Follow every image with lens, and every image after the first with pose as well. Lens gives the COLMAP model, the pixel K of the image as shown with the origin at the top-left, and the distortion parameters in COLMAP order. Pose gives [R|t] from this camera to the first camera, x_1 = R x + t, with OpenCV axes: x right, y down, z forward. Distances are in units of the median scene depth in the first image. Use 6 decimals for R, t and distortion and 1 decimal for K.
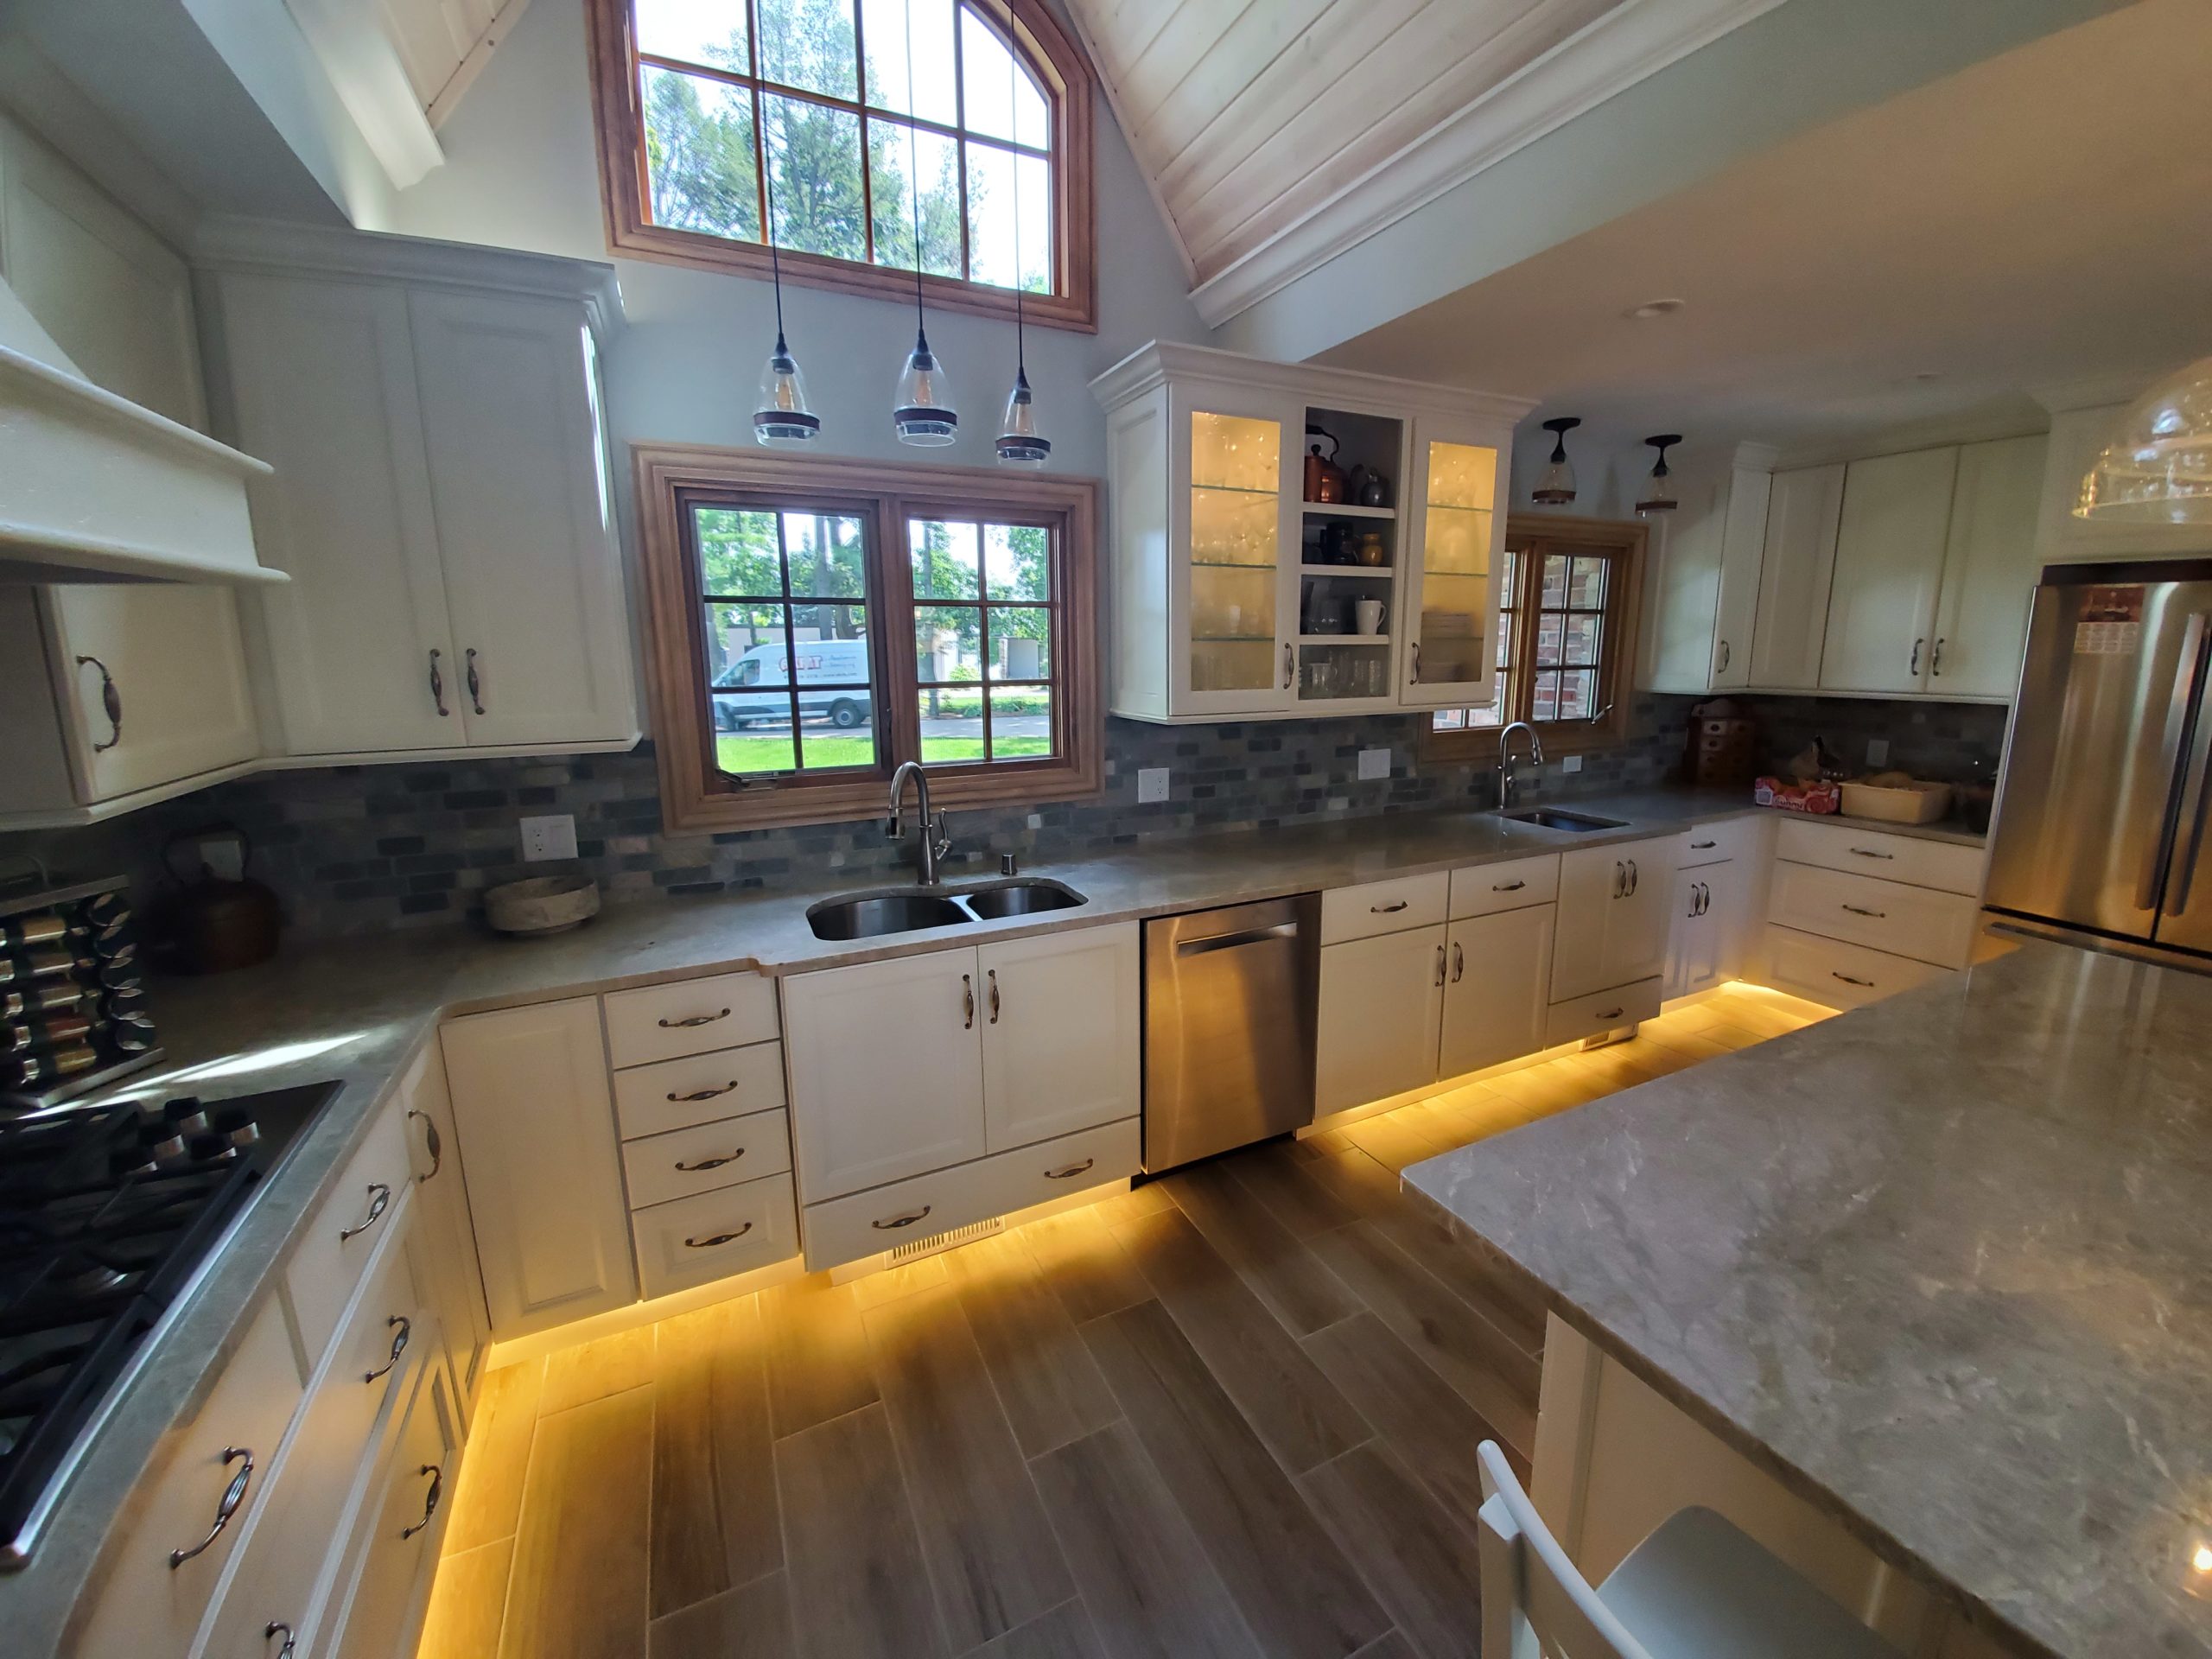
lens RADIAL K [[872.4, 0, 1105.7], [0, 872.4, 806.4], [0, 0, 1]] dist [-0.004913, -0.009574]
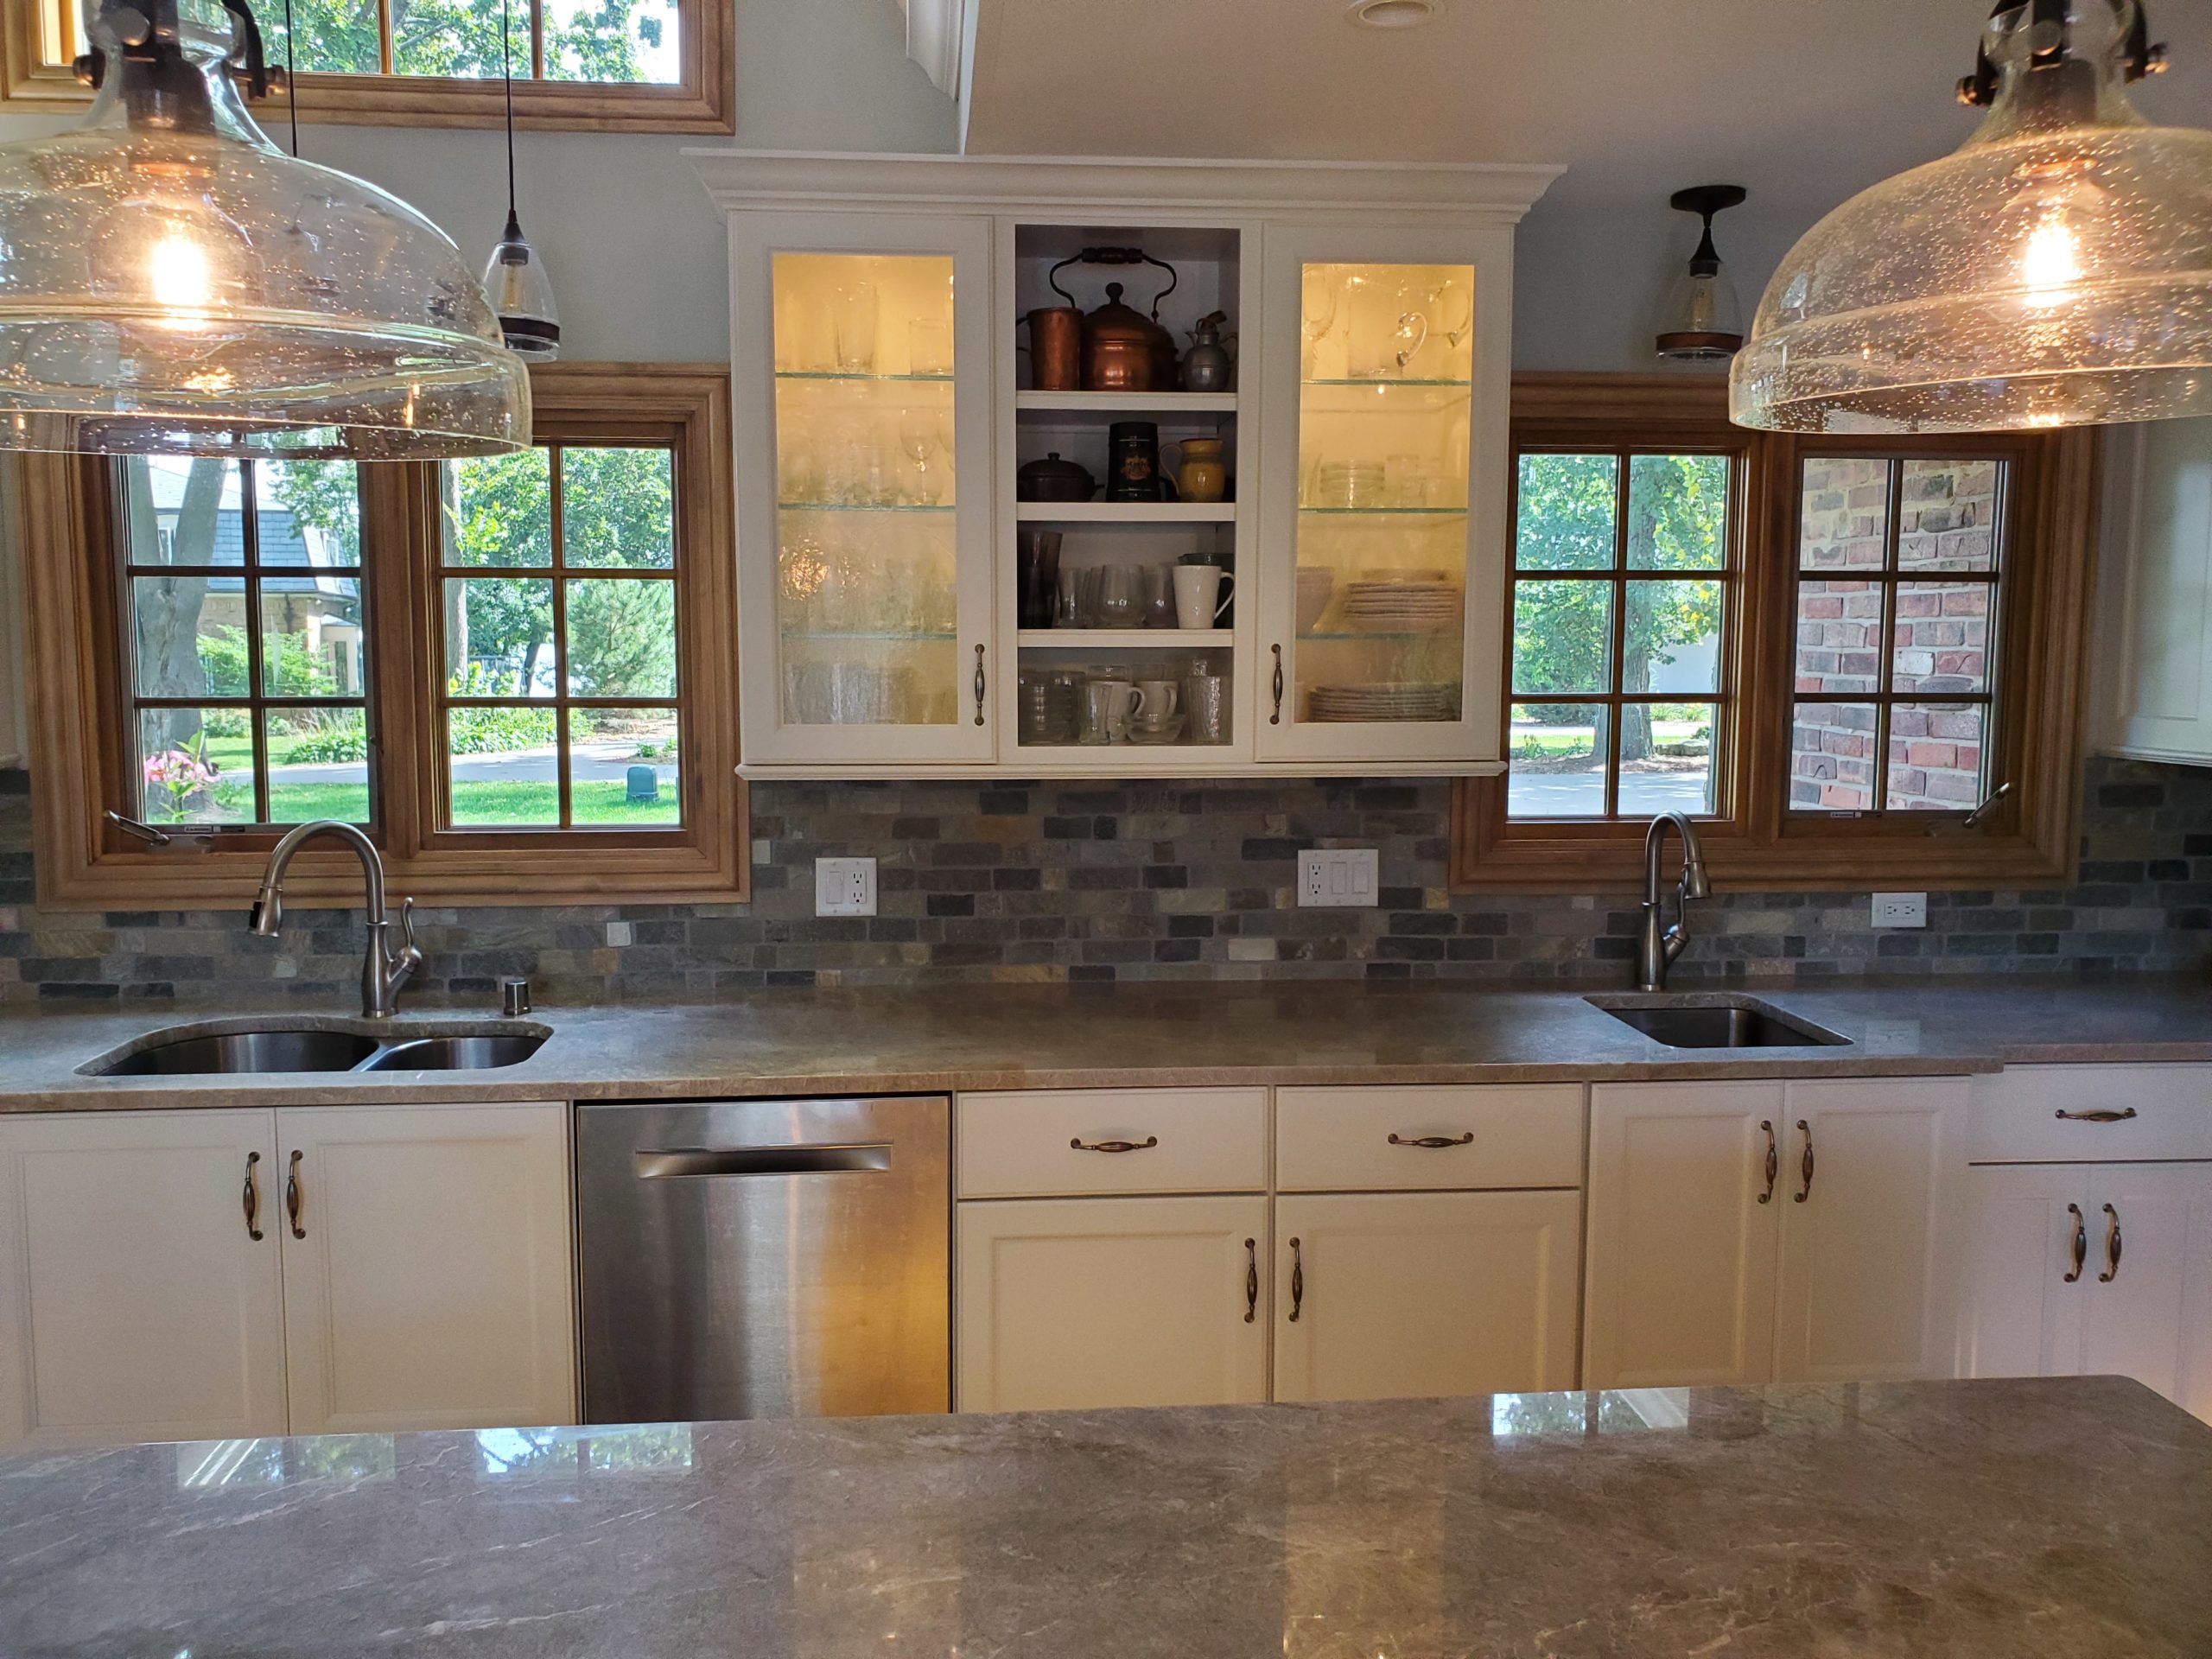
lens RADIAL K [[1722.4, 0, 1108.0], [0, 1722.4, 823.4], [0, 0, 1]] dist [0.008159, -0.000362]
pose [[0.932364, 0.050928, -0.357915, 0.623839], [-0.074462, 0.995853, -0.052271, -0.020201], [0.353768, 0.075386, 0.932290, 0.015434]]
